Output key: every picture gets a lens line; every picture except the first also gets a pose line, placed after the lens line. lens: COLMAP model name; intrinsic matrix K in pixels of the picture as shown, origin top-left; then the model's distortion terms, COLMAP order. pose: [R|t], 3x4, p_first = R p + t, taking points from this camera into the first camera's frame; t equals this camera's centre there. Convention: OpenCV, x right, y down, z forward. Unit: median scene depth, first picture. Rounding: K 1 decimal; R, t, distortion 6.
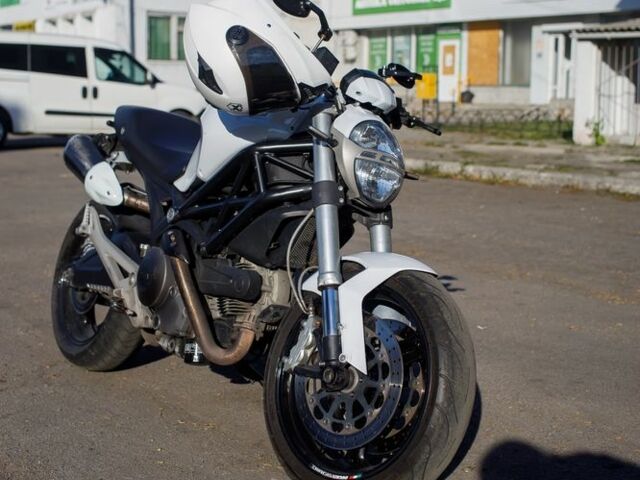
lens RADIAL K [[1065.6, 0, 320.0], [0, 1065.6, 240.0], [0, 0, 1]] dist [-0.040570, -0.006399]
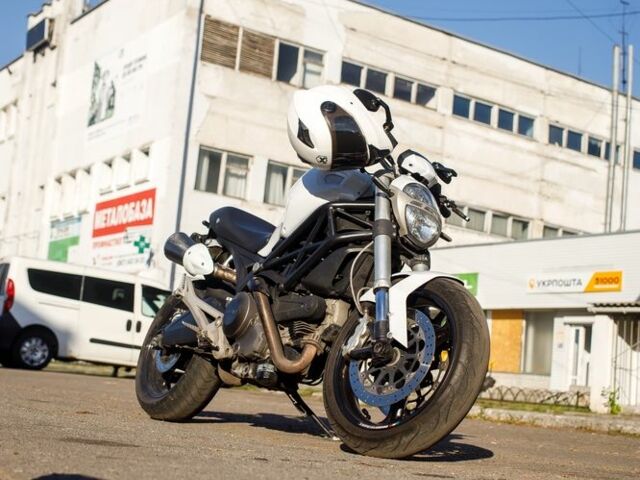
lens RADIAL K [[1065.6, 0, 320.0], [0, 1065.6, 240.0], [0, 0, 1]] dist [-0.040570, -0.006399]
pose [[0.996733, 0.074844, -0.030356, -0.030307], [-0.080296, 0.958770, -0.272604, 0.327090], [0.008702, 0.274151, 0.961647, -0.275034]]
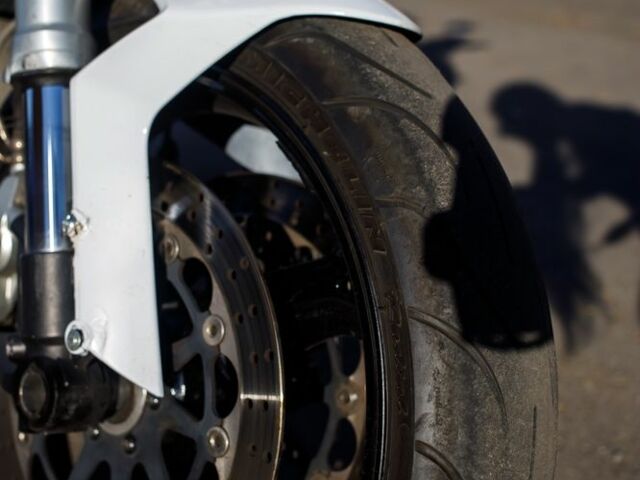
lens RADIAL K [[1065.6, 0, 320.0], [0, 1065.6, 240.0], [0, 0, 1]] dist [-0.040570, -0.006399]
pose [[0.999889, -0.007596, -0.012856, 0.079846], [0.010390, 0.972275, 0.233611, 0.018664], [0.010725, -0.233719, 0.972245, 0.657103]]
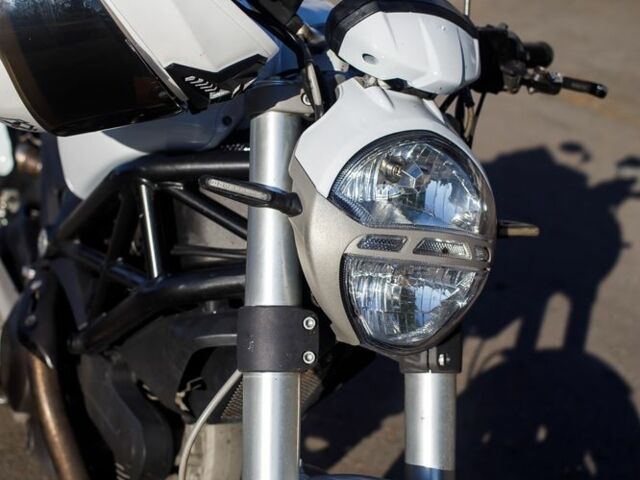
lens RADIAL K [[1065.6, 0, 320.0], [0, 1065.6, 240.0], [0, 0, 1]] dist [-0.040570, -0.006399]
pose [[0.985090, 0.036674, -0.168088, 0.082557], [0.003204, 0.972935, 0.231057, -0.158908], [0.172012, -0.228151, 0.958311, 0.613850]]
